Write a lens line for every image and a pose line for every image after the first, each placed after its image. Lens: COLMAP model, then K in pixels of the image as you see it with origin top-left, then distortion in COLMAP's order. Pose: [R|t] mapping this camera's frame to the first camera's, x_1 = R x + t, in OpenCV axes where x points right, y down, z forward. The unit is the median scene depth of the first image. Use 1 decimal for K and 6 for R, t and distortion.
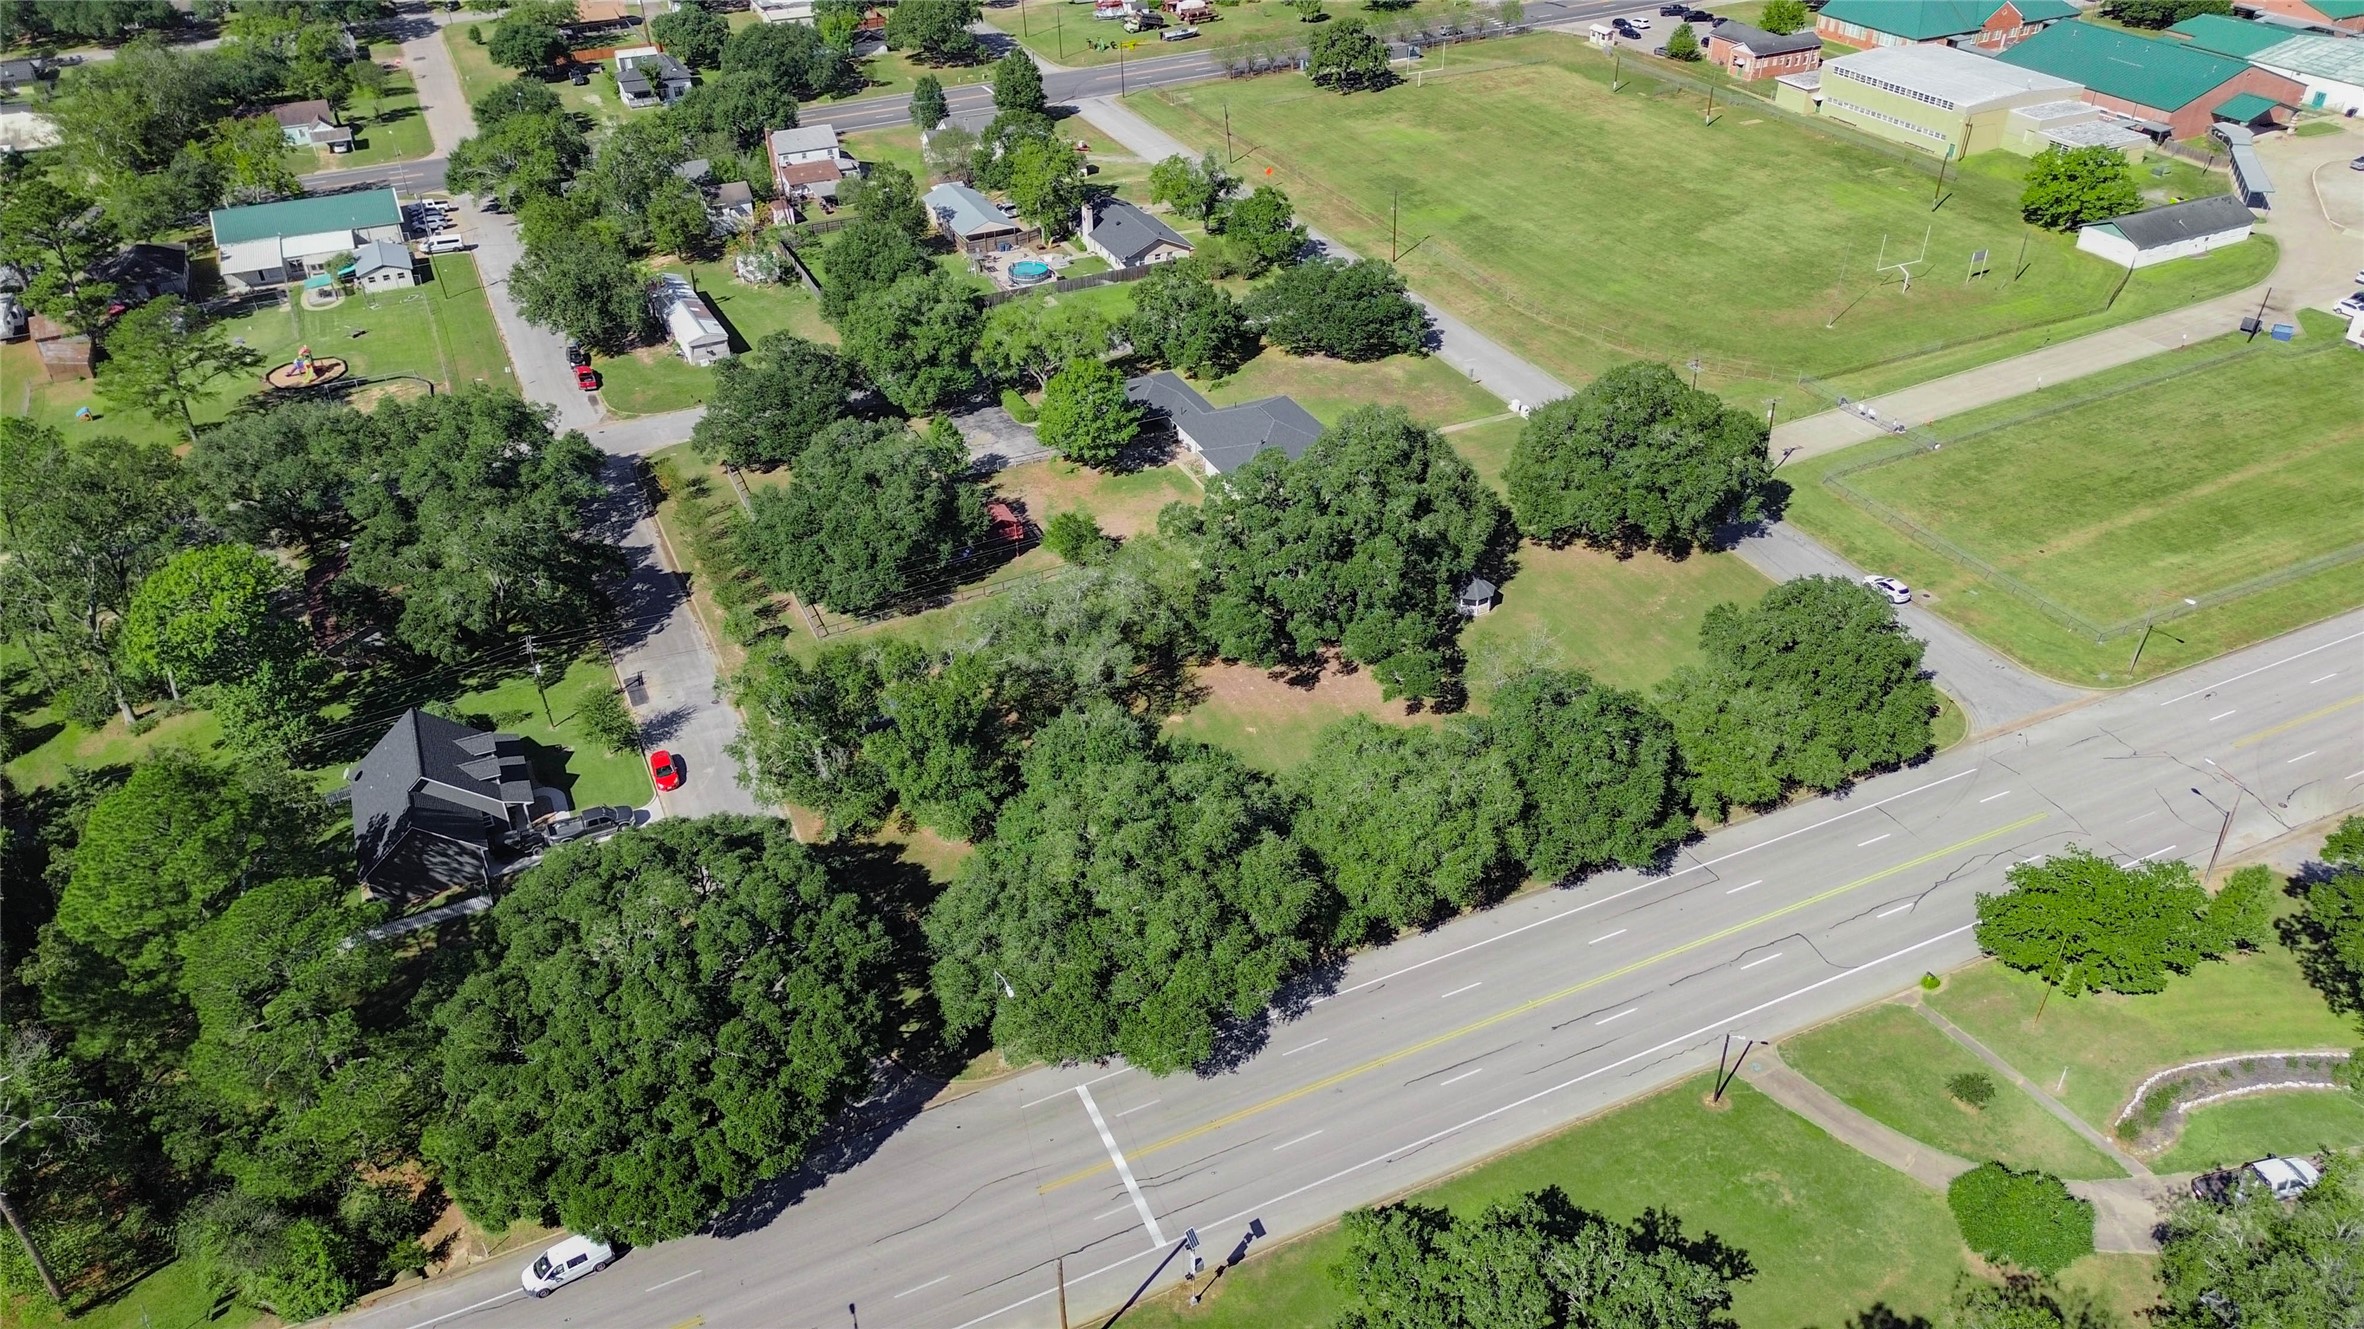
lens RADIAL K [[1665.5, 0, 1182.0], [0, 1665.5, 664.5], [0, 0, 1]] dist [0.080317, -0.084640]
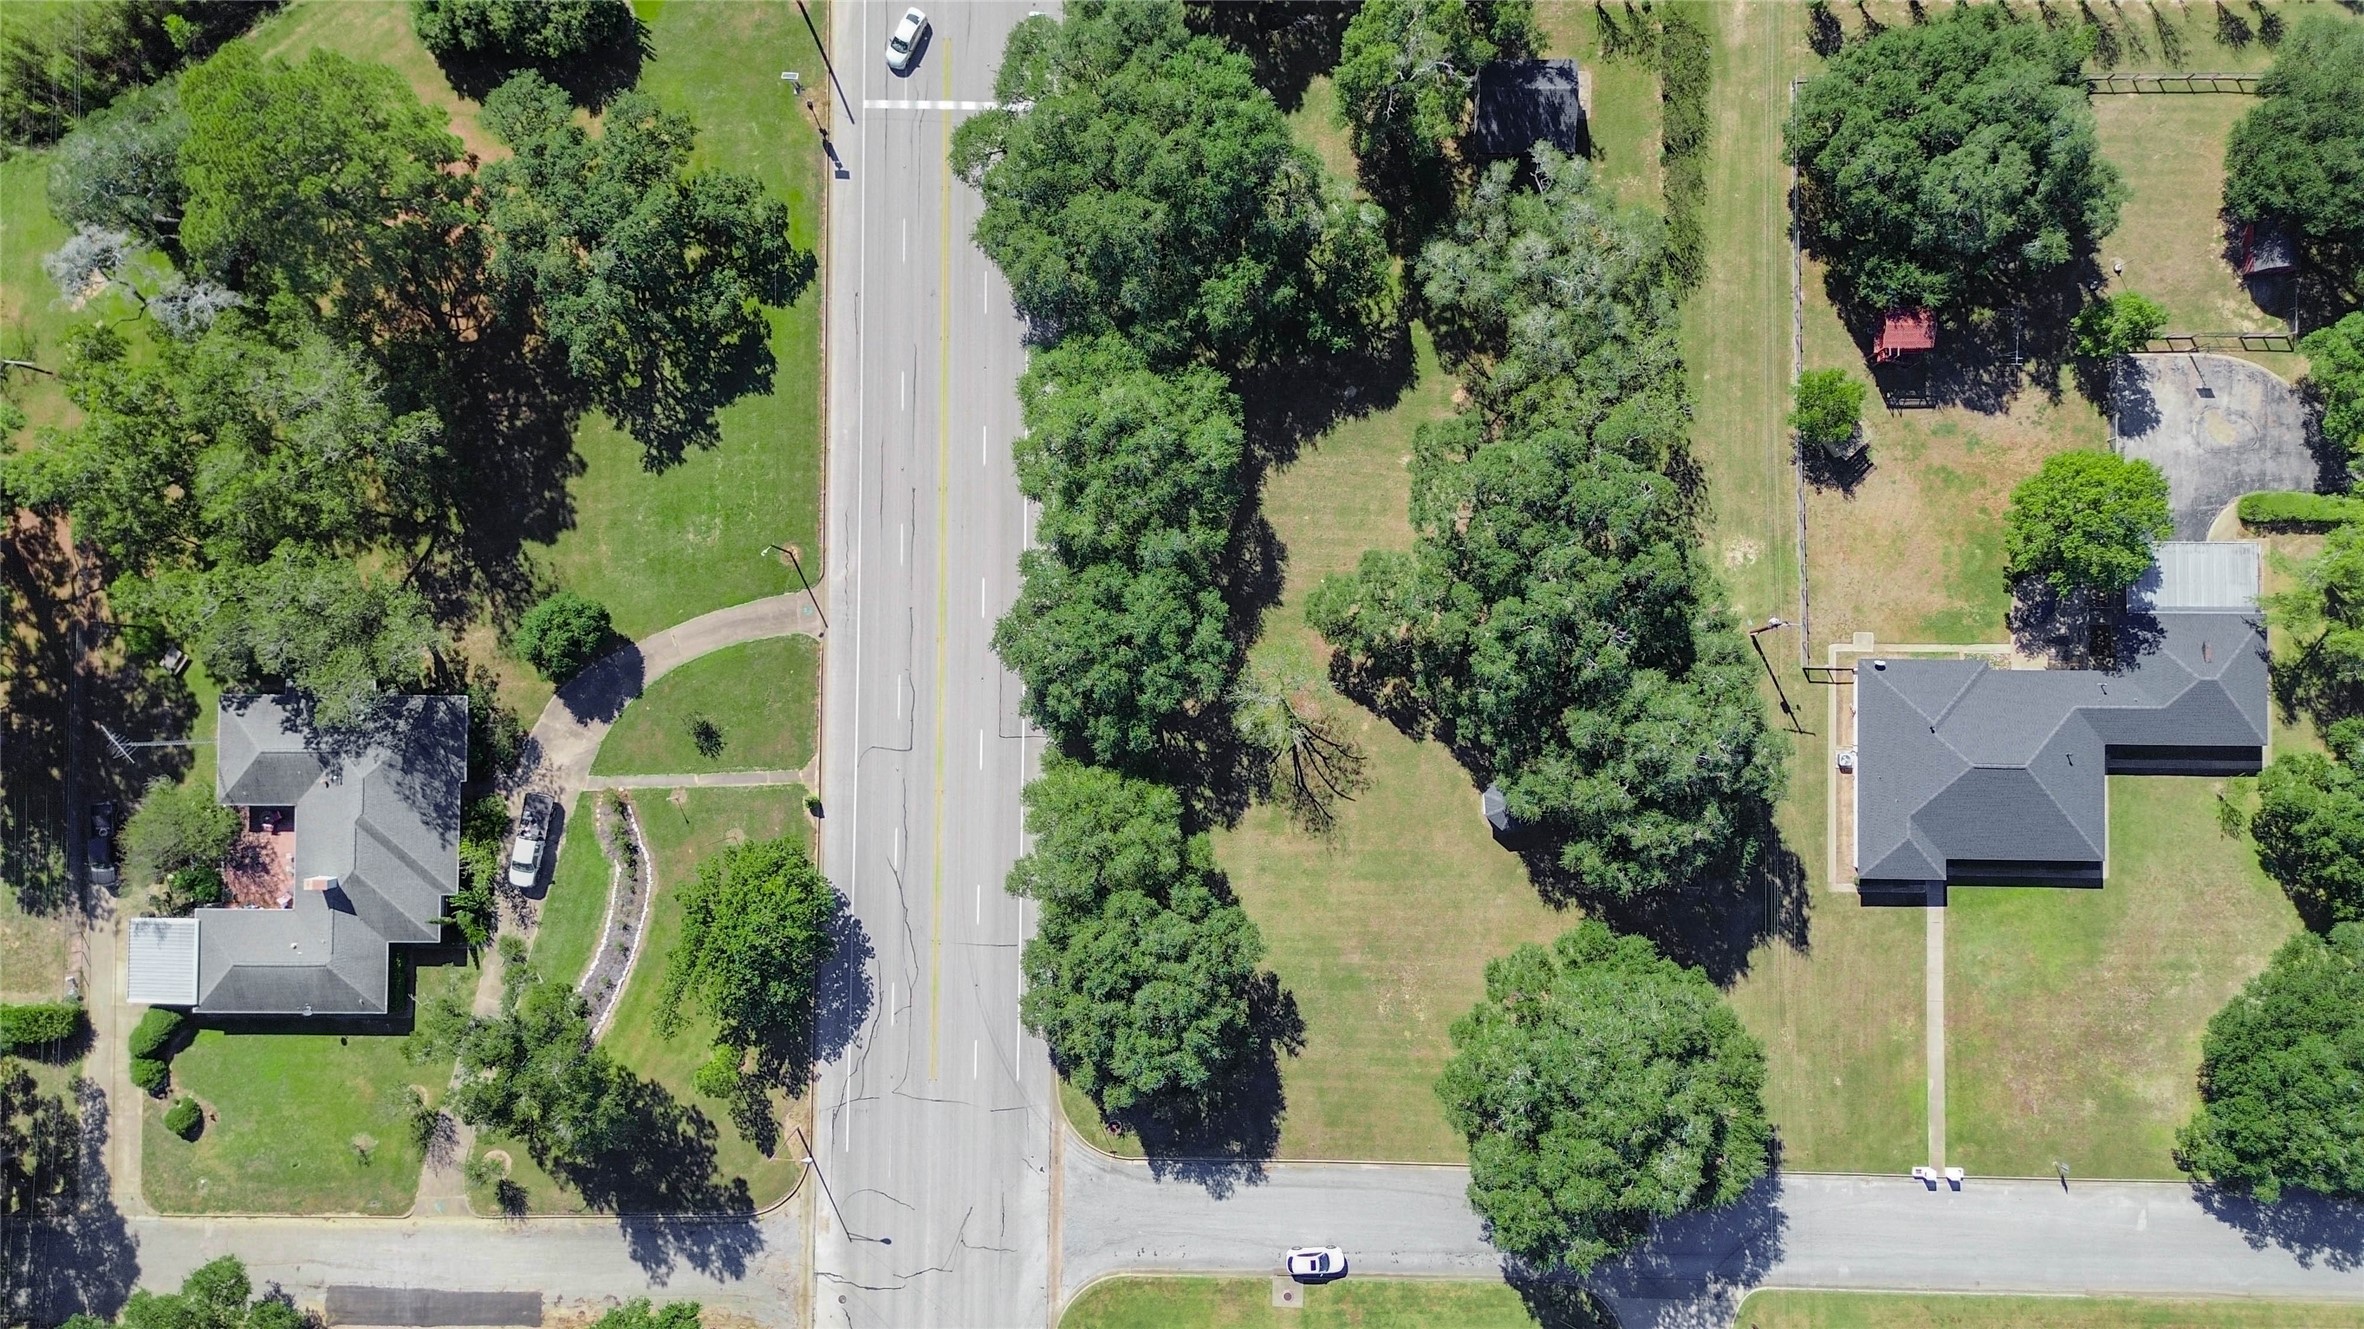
lens RADIAL K [[1665.5, 0, 1182.0], [0, 1665.5, 664.5], [0, 0, 1]] dist [0.080317, -0.084640]
pose [[-0.430859, 0.902419, -0.000186, 0.192598], [-0.478244, -0.228163, 0.848071, -0.696120], [0.765273, 0.365488, 0.529883, 0.432909]]
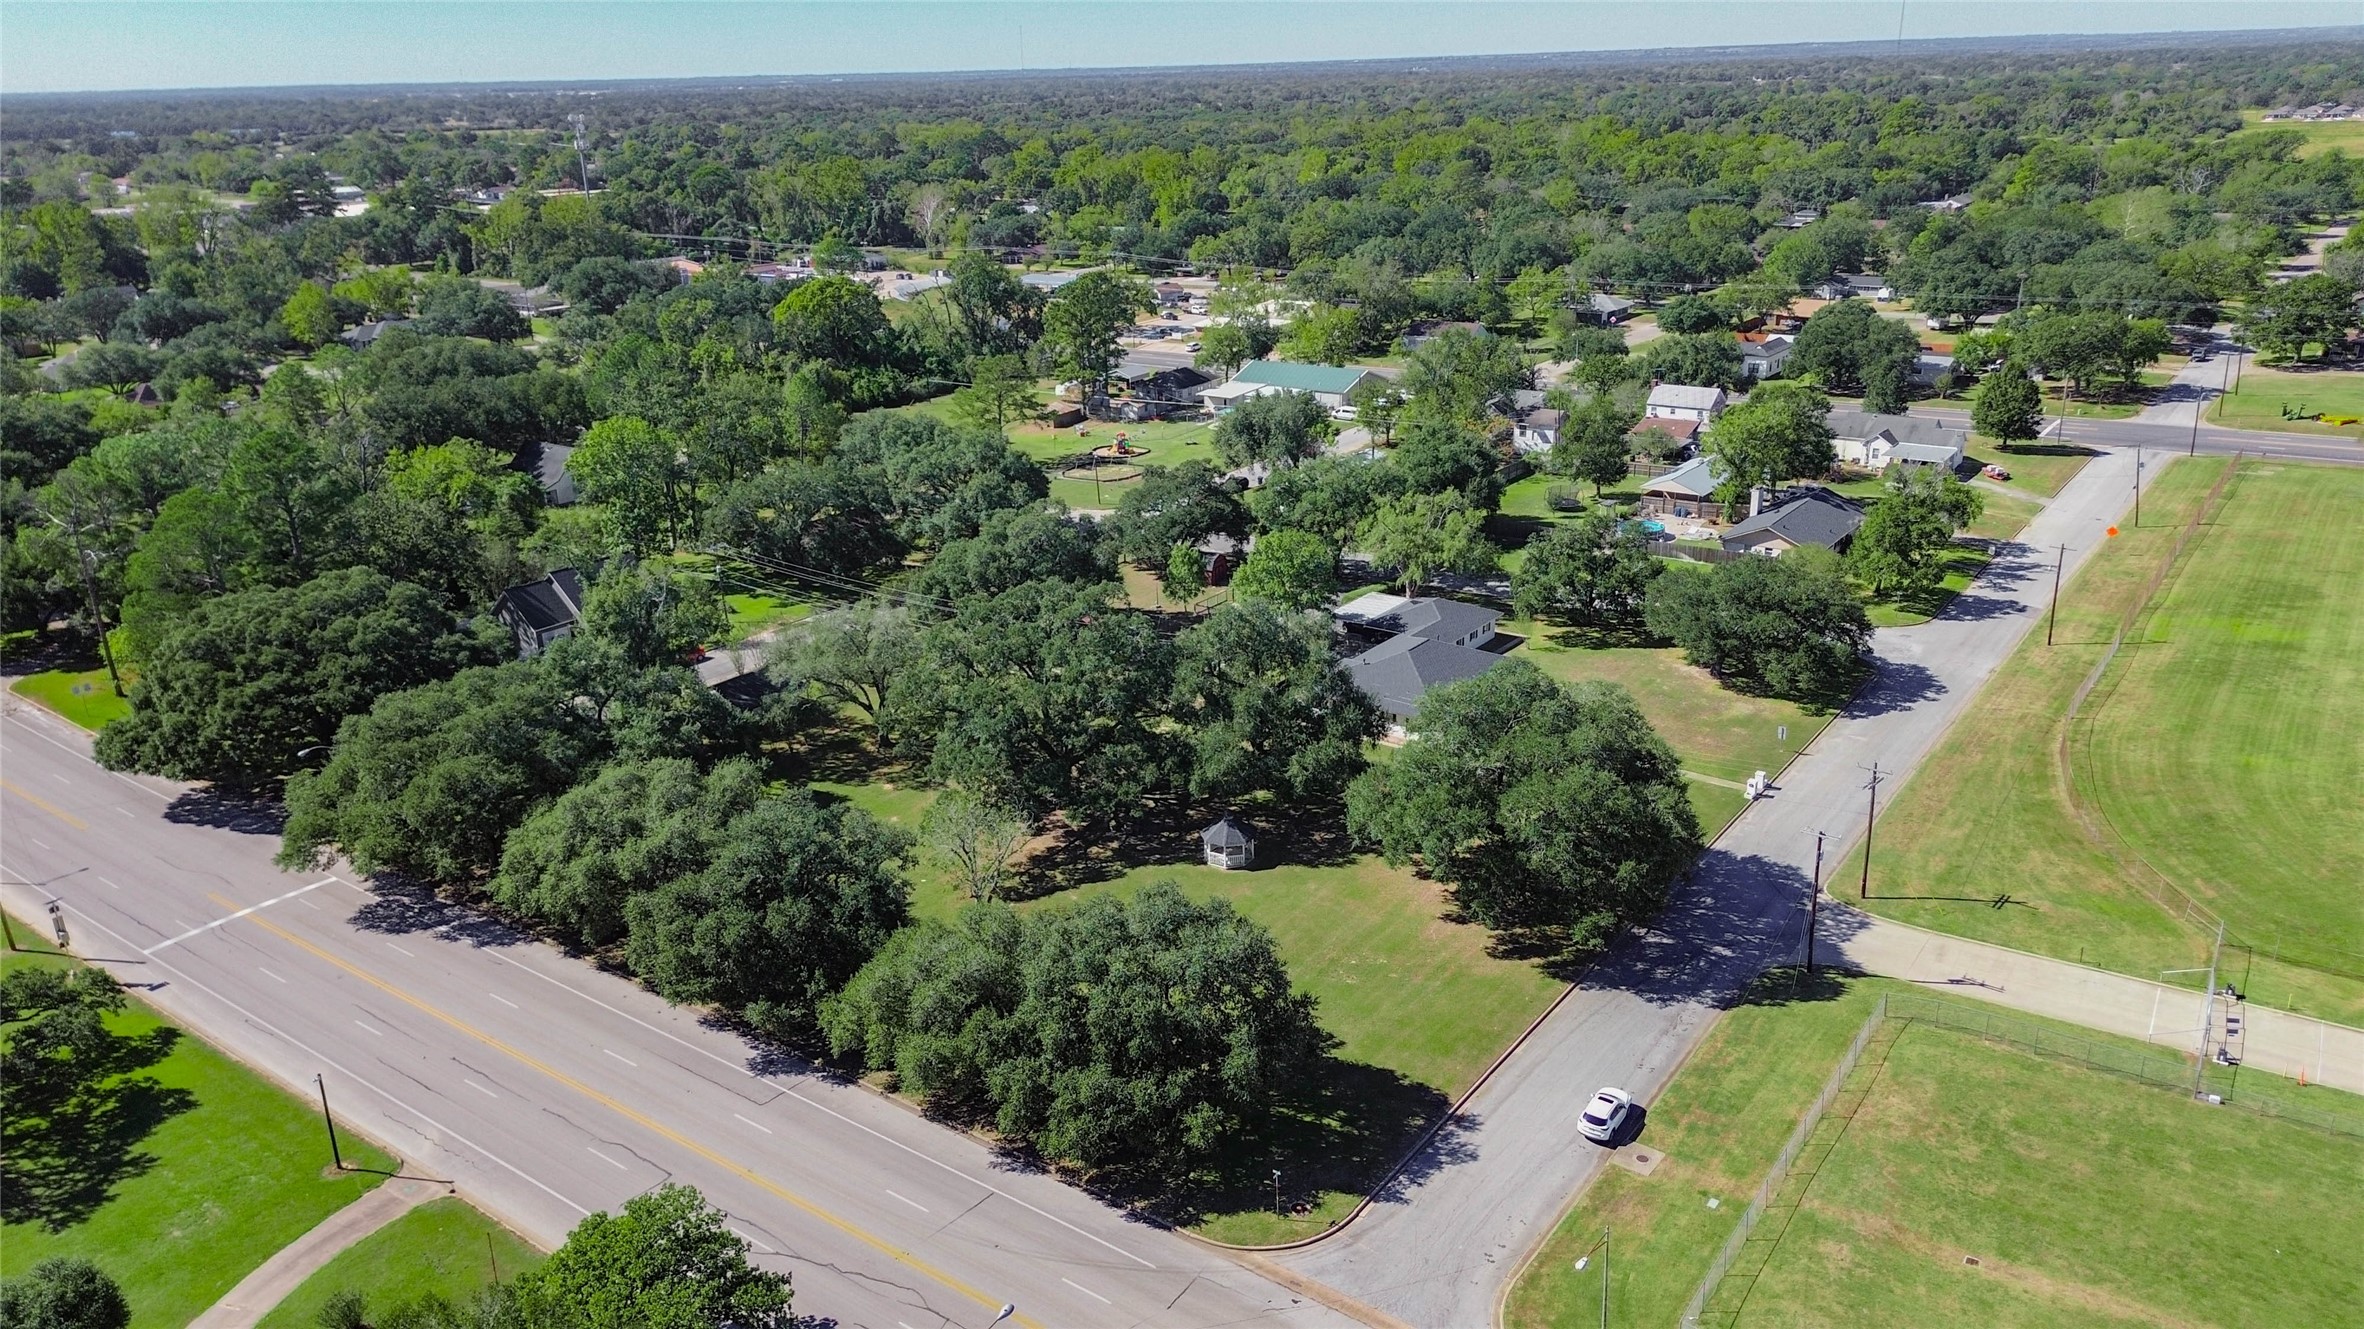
lens RADIAL K [[1665.5, 0, 1182.0], [0, 1665.5, 664.5], [0, 0, 1]] dist [0.080317, -0.084640]
pose [[0.475642, 0.295547, -0.828503, 0.842333], [-0.470375, 0.881351, 0.044358, -0.150040], [0.743312, 0.368609, 0.558225, 0.541179]]
